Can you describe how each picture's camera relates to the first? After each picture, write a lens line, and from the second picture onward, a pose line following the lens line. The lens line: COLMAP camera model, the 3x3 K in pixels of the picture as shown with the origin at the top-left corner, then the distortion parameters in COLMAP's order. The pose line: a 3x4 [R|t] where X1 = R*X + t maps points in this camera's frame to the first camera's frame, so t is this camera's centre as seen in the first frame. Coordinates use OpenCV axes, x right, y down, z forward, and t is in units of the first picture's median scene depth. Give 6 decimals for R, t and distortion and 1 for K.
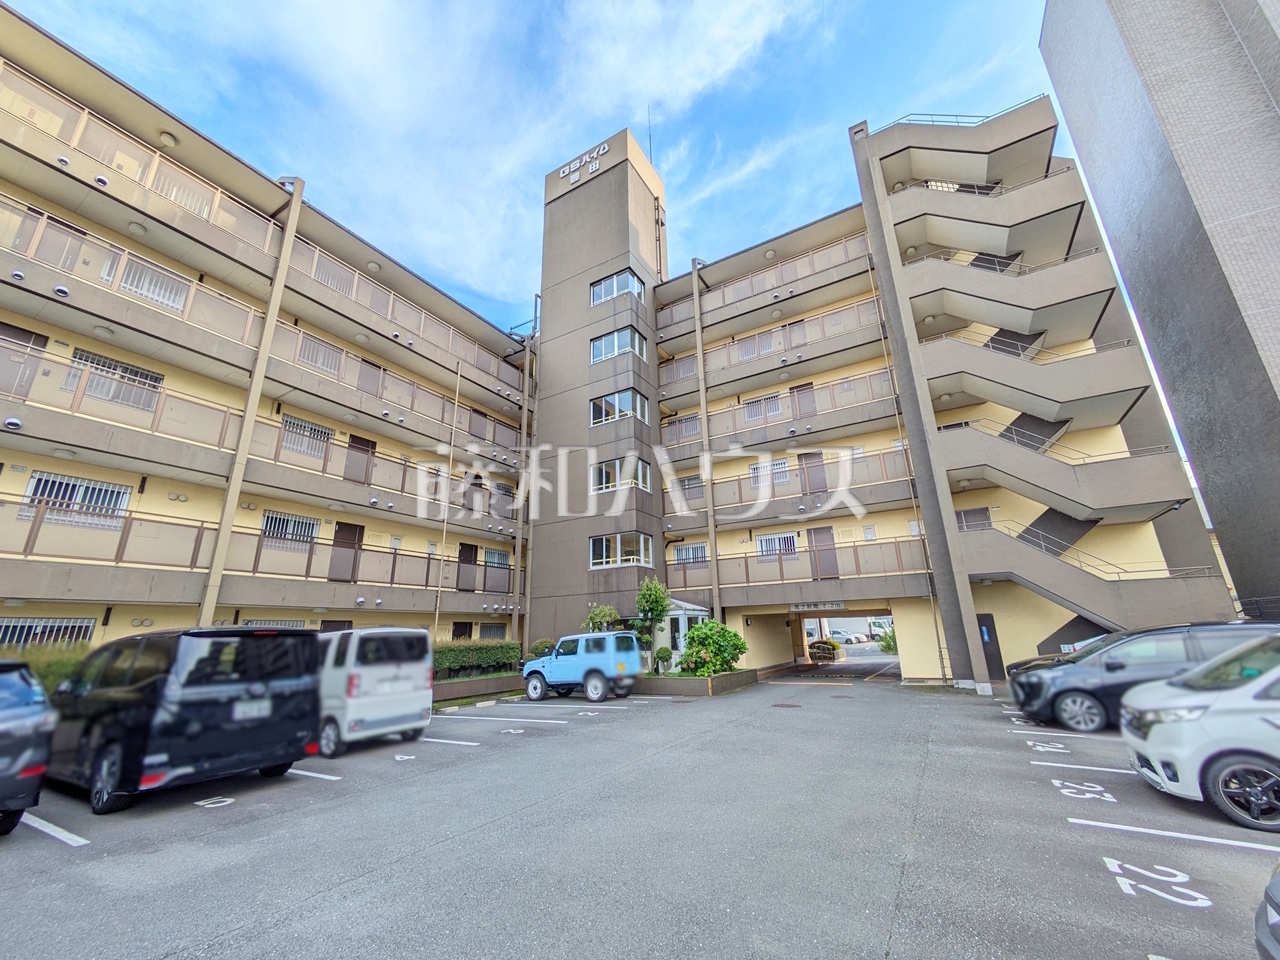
lens RADIAL K [[506.8, 0, 640.0], [0, 506.8, 480.0], [0, 0, 1]] dist [0.000081, 0.000853]
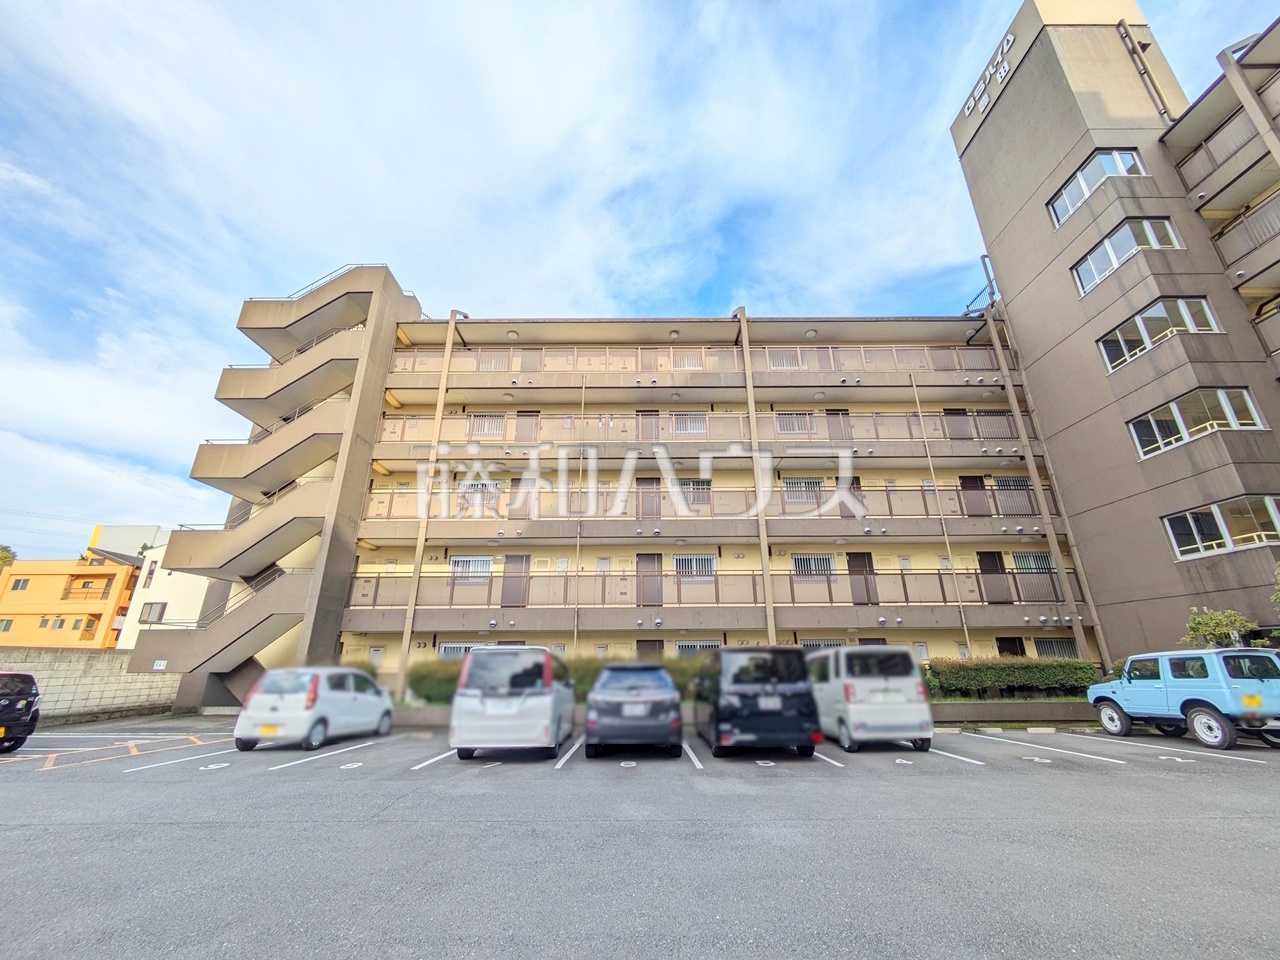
lens RADIAL K [[506.8, 0, 640.0], [0, 506.8, 480.0], [0, 0, 1]] dist [0.000081, 0.000853]
pose [[0.510994, -0.271009, -0.815745, 0.159675], [0.248098, 0.955111, -0.161898, -0.007238], [0.823002, -0.119656, 0.555292, -0.017586]]
